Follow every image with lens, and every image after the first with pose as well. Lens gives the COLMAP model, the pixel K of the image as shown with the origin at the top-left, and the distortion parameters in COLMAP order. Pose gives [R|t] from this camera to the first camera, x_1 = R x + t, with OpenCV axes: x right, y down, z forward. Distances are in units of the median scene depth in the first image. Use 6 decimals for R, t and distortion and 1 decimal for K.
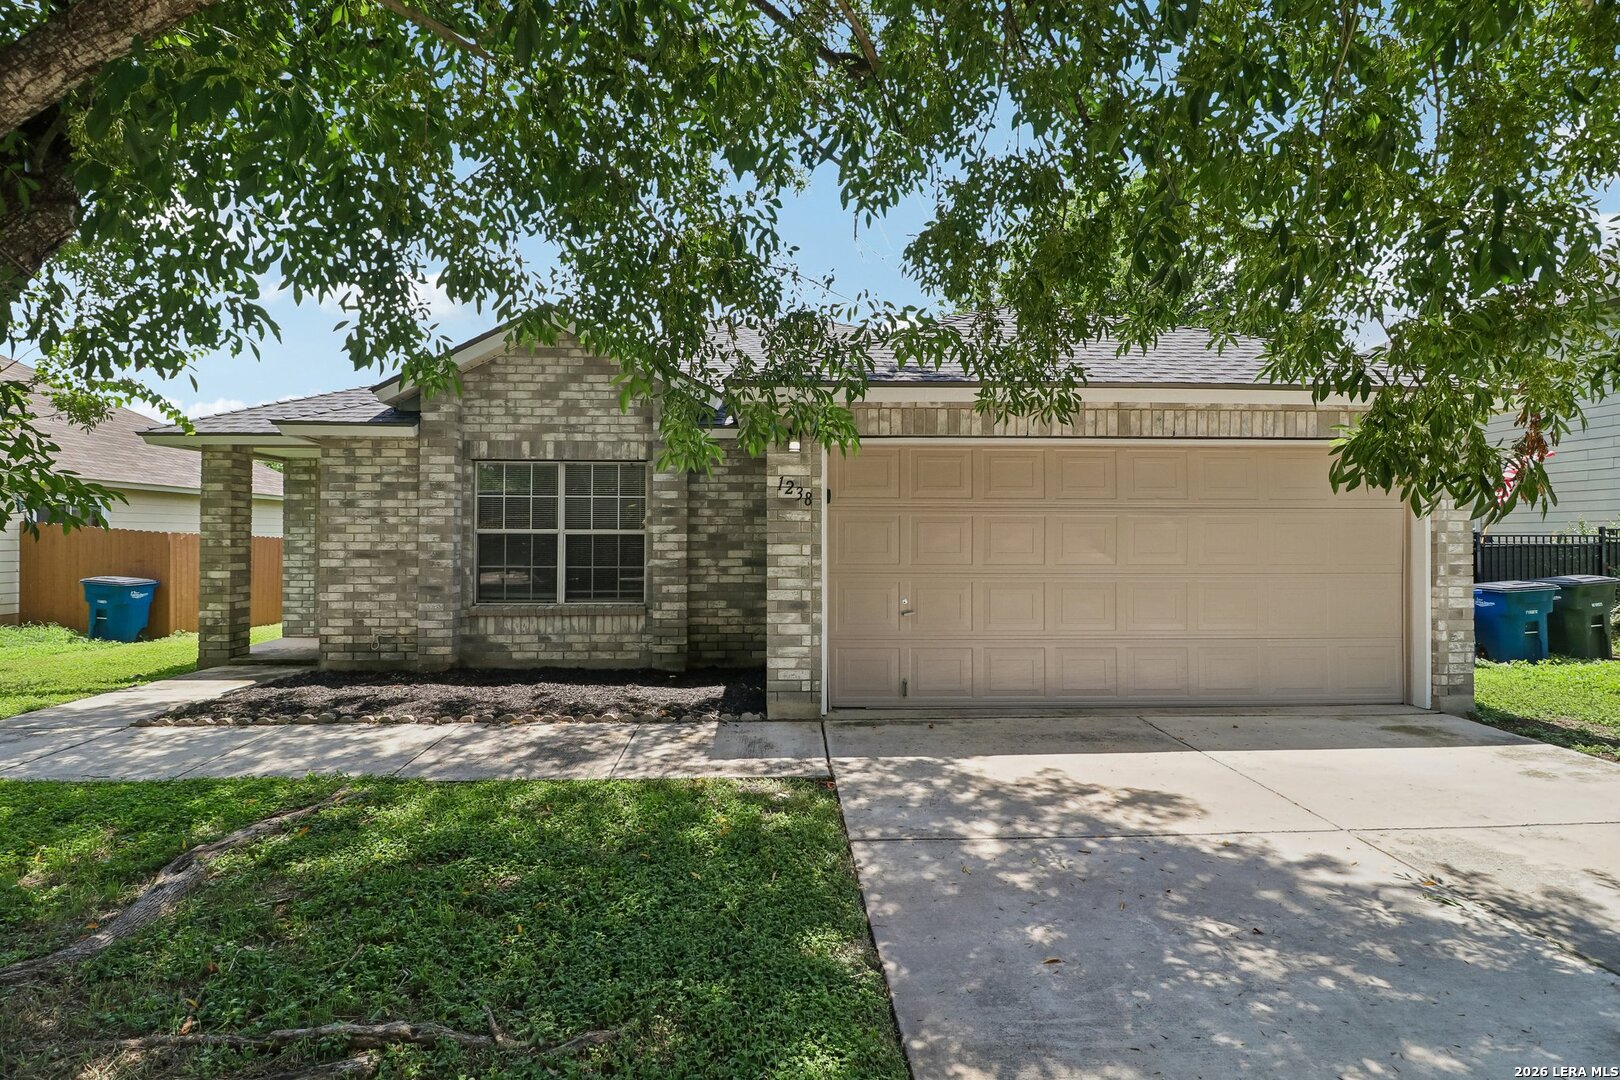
lens RADIAL K [[766.6, 0, 811.9], [0, 766.6, 535.3], [0, 0, 1]] dist [-0.003225, -0.011285]
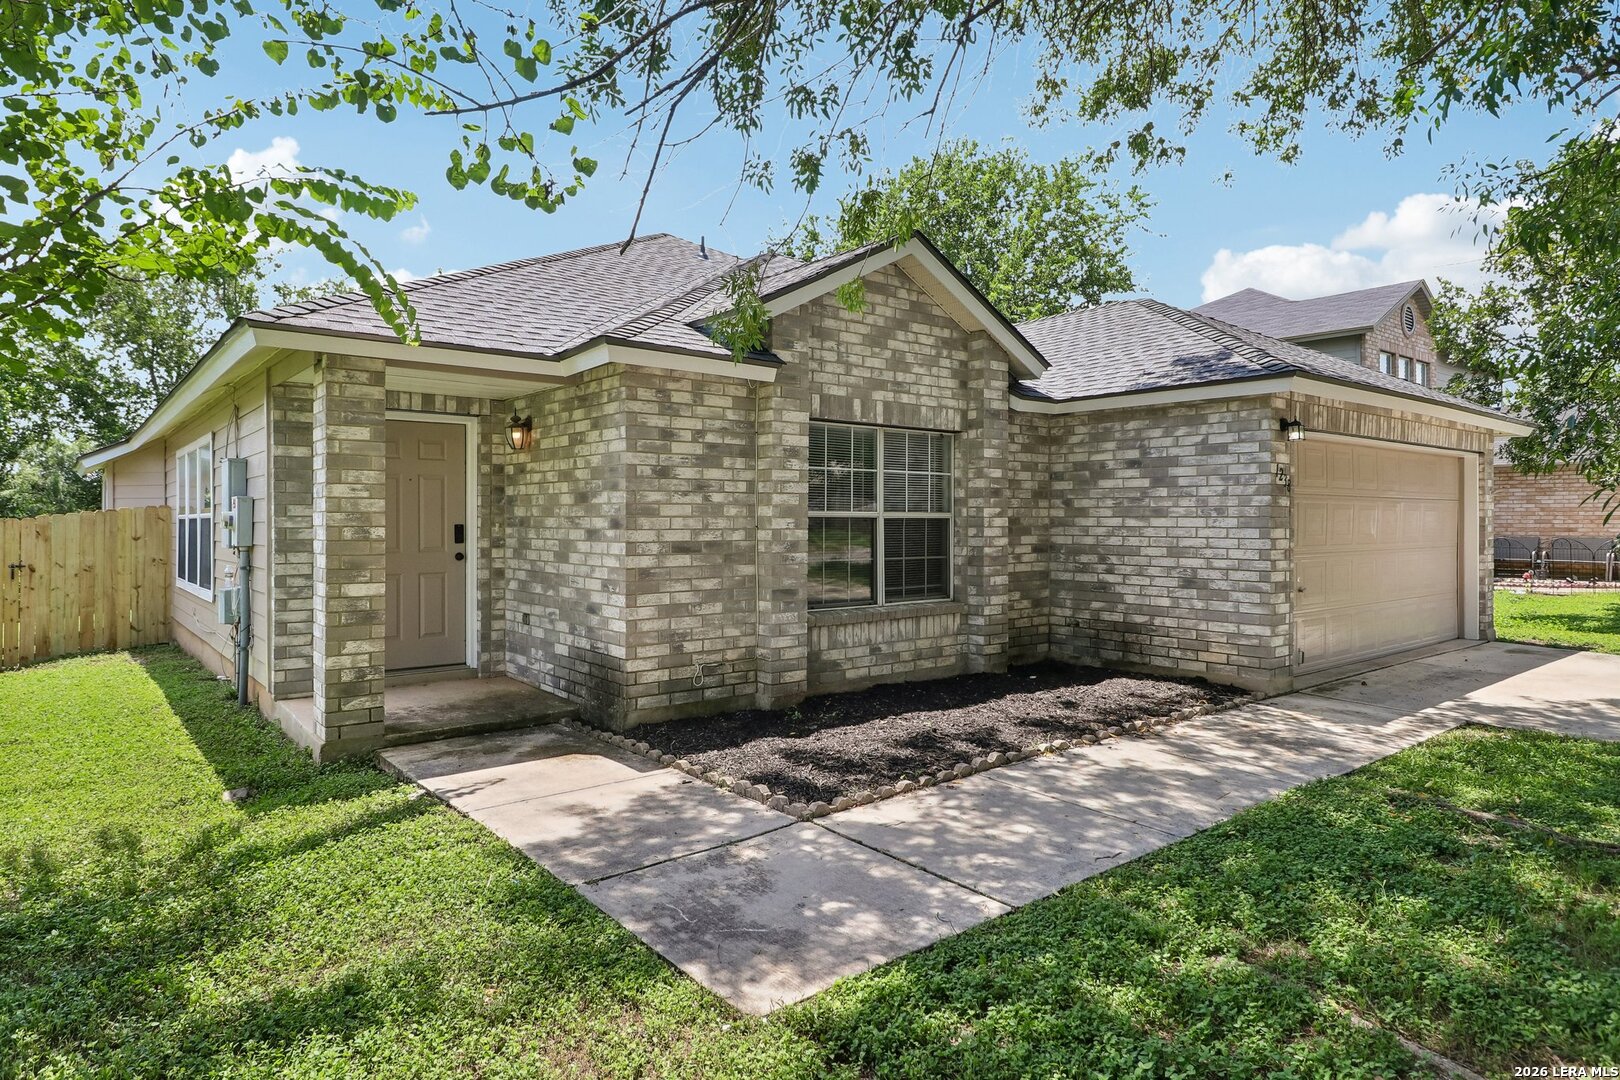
lens RADIAL K [[952.9, 0, 811.9], [0, 952.9, 533.5], [0, 0, 1]] dist [-0.003101, -0.000250]
pose [[0.793929, -0.009745, 0.607933, -1.007293], [-0.002004, 0.999824, 0.018644, -0.003800], [-0.608007, -0.016020, 0.793770, 0.259202]]
